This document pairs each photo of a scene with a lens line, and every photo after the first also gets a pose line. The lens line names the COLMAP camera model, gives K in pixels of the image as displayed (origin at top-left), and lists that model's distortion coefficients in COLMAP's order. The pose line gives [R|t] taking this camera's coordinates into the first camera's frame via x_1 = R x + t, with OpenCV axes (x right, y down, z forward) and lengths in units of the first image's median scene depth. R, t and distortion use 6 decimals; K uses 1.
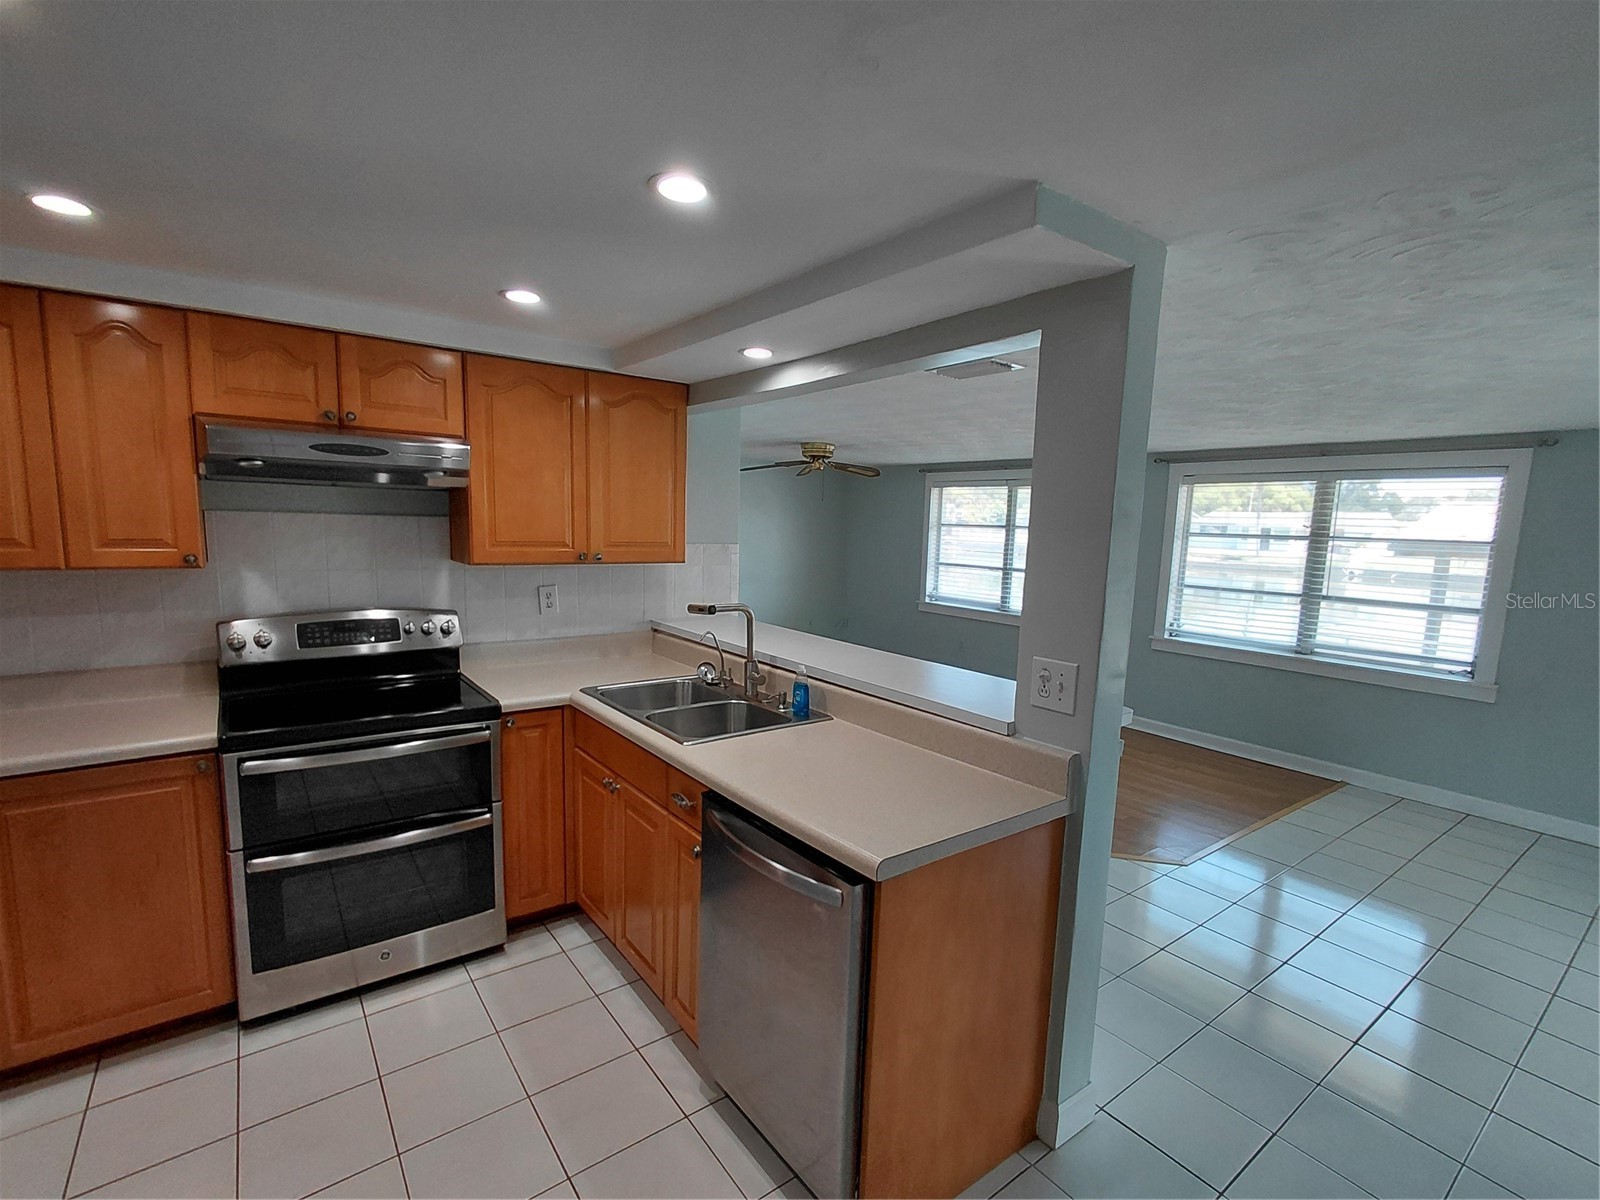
lens RADIAL K [[743.3, 0, 817.3], [0, 743.3, 624.6], [0, 0, 1]] dist [0.000072, -0.001215]
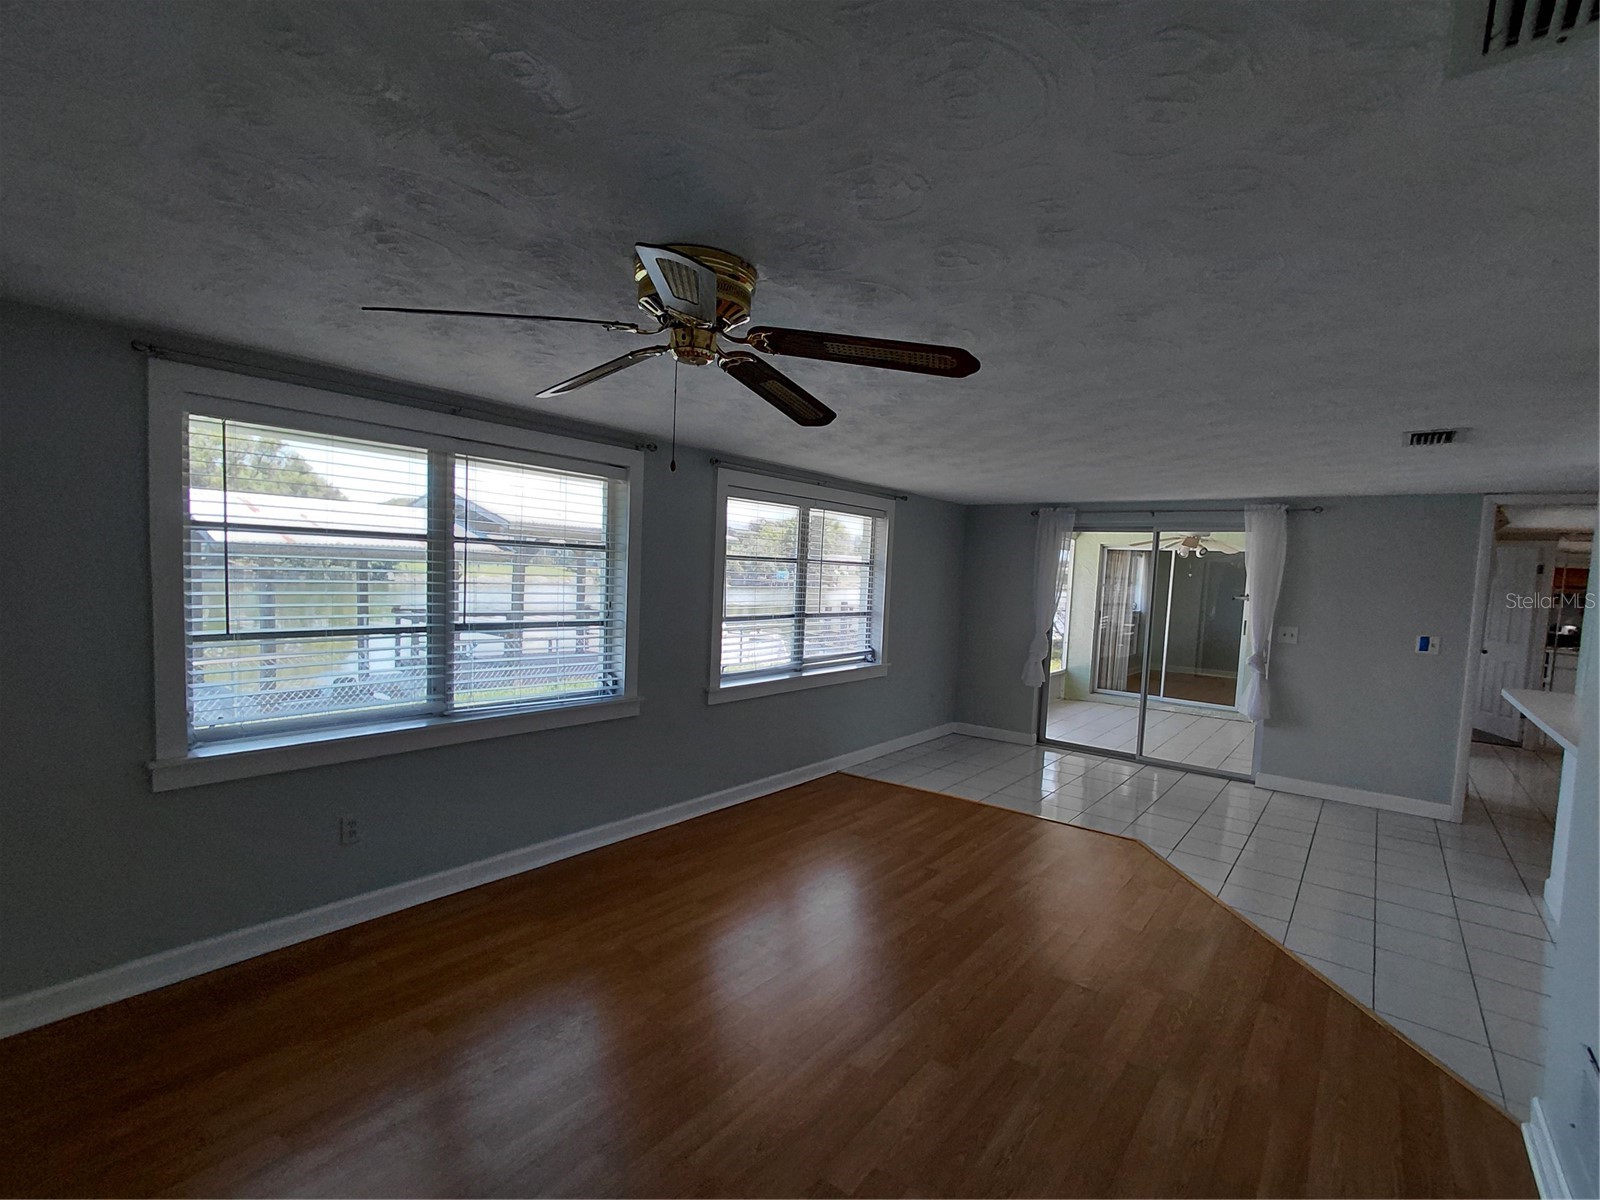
lens RADIAL K [[743.3, 0, 822.9], [0, 743.3, 618.0], [0, 0, 1]] dist [0.000072, -0.001215]
pose [[-0.264001, -0.089282, 0.960381, -0.552681], [0.100025, 0.987804, 0.119327, -0.245749], [-0.959322, 0.127565, -0.251850, 1.923267]]
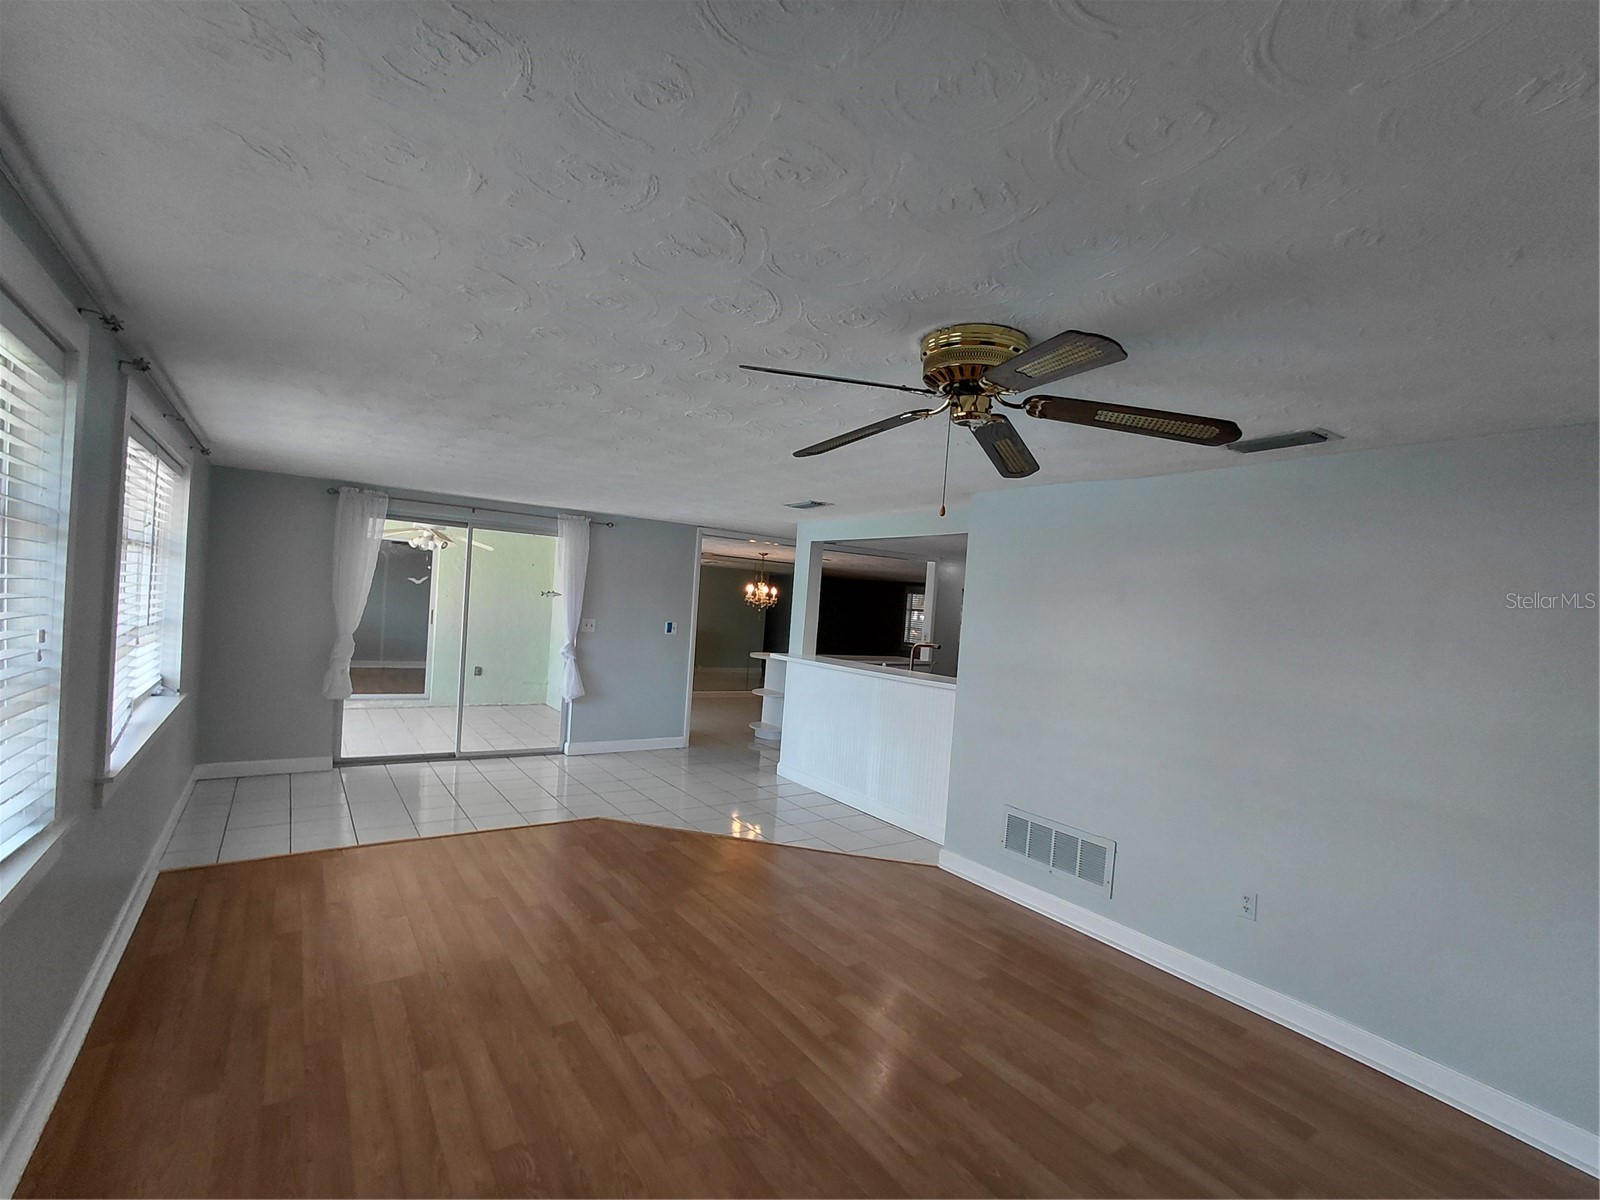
lens RADIAL K [[743.3, 0, 814.5], [0, 743.3, 607.5], [0, 0, 1]] dist [0.000072, -0.001215]
pose [[-0.995663, -0.080546, 0.046556, 0.070154], [-0.072543, 0.985477, 0.153533, -0.308723], [-0.058247, 0.149490, -0.987046, 2.469964]]
